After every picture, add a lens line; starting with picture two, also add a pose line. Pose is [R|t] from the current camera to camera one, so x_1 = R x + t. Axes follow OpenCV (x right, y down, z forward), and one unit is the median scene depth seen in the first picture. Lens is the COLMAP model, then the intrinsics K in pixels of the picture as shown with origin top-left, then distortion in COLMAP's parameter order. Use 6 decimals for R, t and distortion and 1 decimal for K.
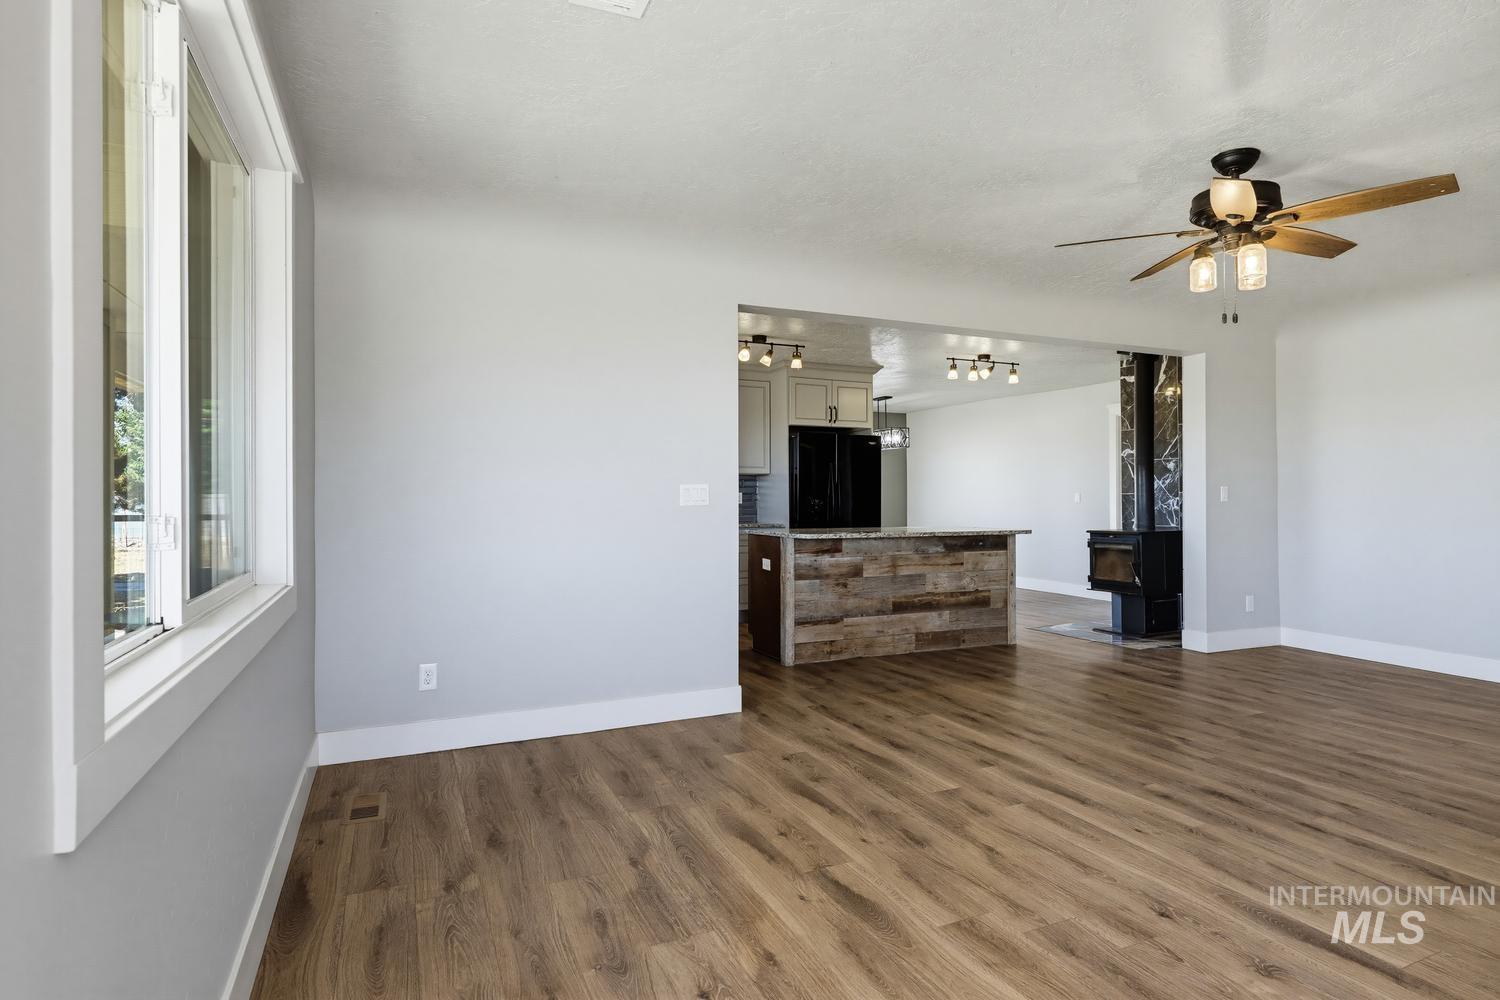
lens RADIAL K [[777.9, 0, 766.3], [0, 777.9, 495.0], [0, 0, 1]] dist [-0.001612, -0.001927]
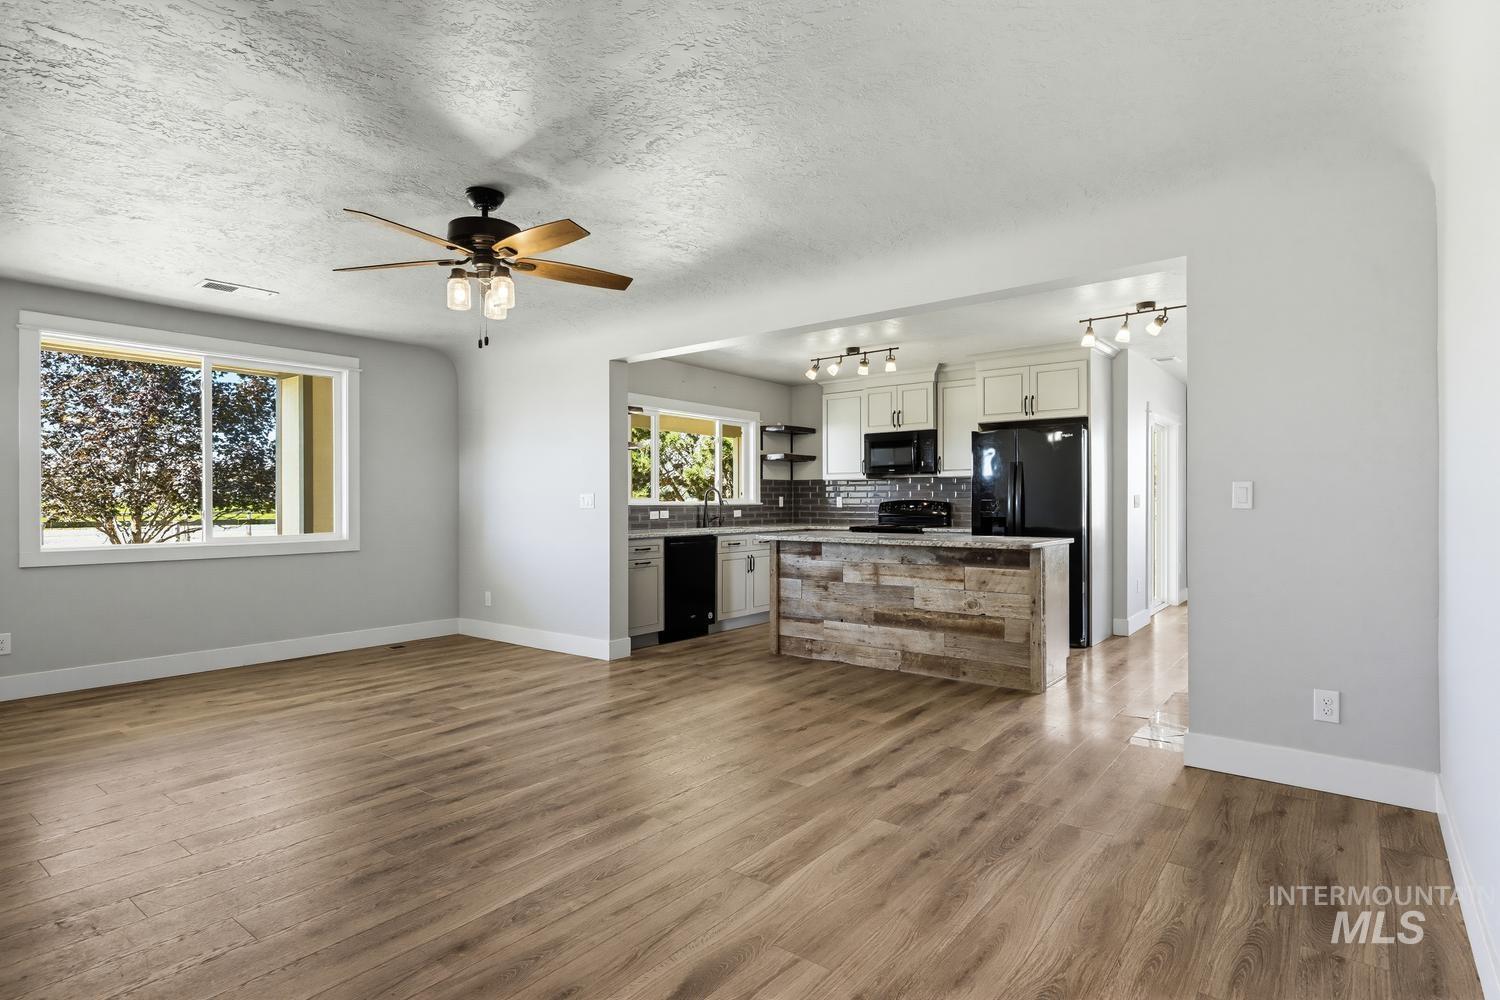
lens RADIAL K [[770.3, 0, 763.8], [0, 770.3, 497.4], [0, 0, 1]] dist [0.005617, -0.003132]
pose [[0.469696, -0.006446, -0.882805, 0.915956], [0.006125, 0.999973, -0.004043, 0.000792], [0.882807, -0.003508, 0.469723, 0.435012]]
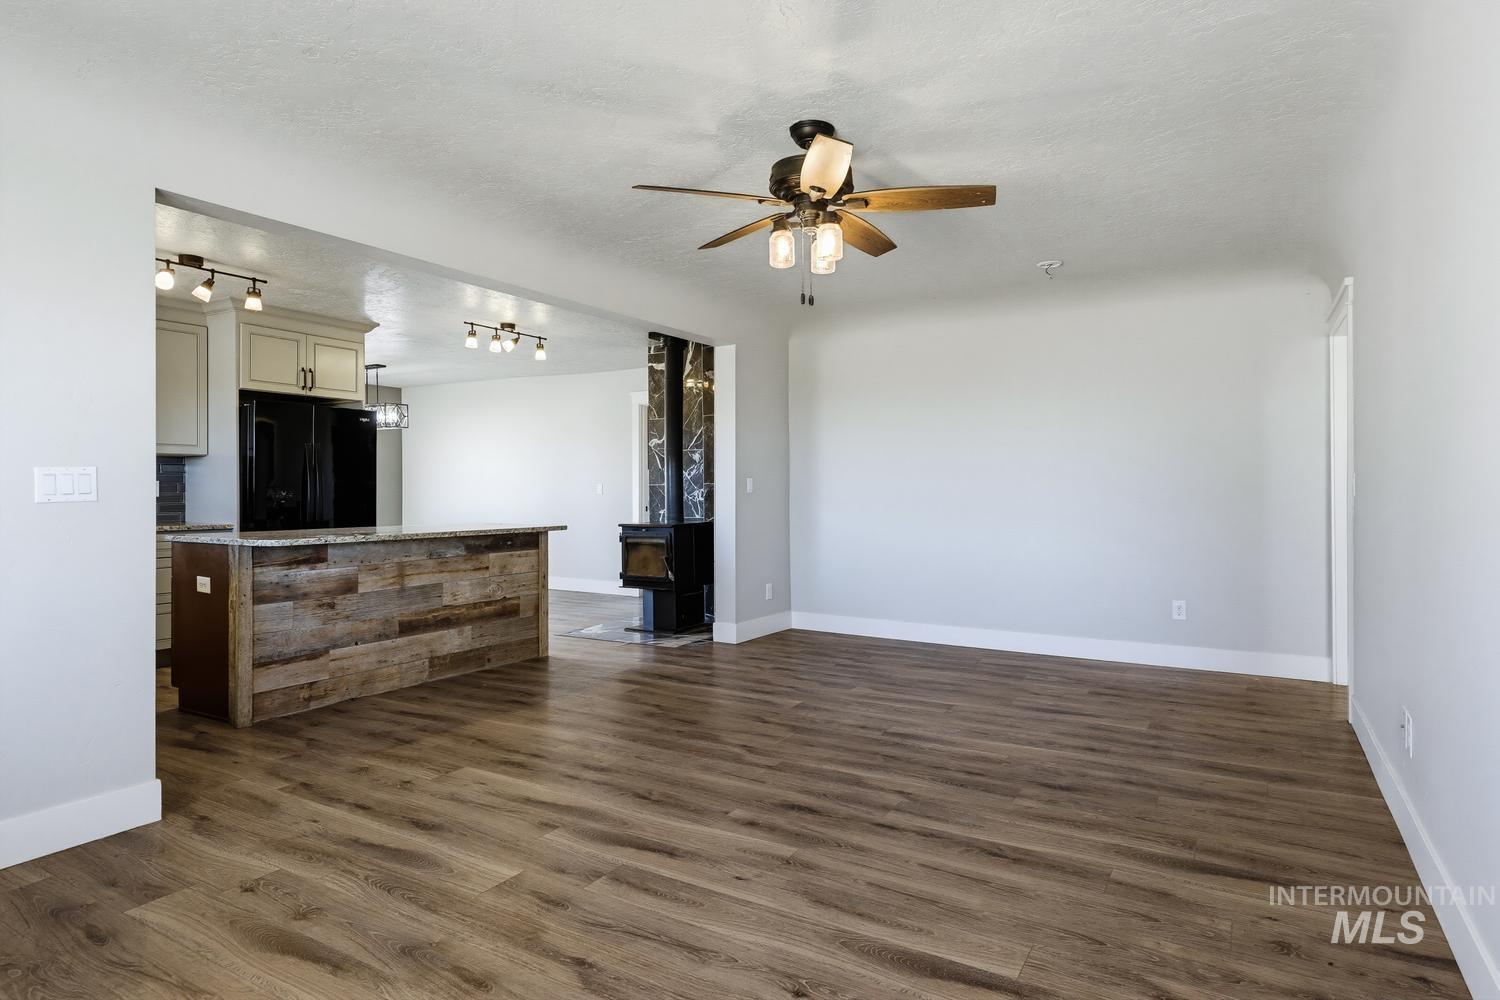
lens RADIAL K [[815.8, 0, 763.1], [0, 815.8, 490.5], [0, 0, 1]] dist [0.004686, -0.005039]
pose [[0.820972, 0.000263, 0.570969, -0.006332], [-0.003761, 0.999981, 0.004946, -0.000317], [-0.570956, -0.006207, 0.820957, 0.113022]]
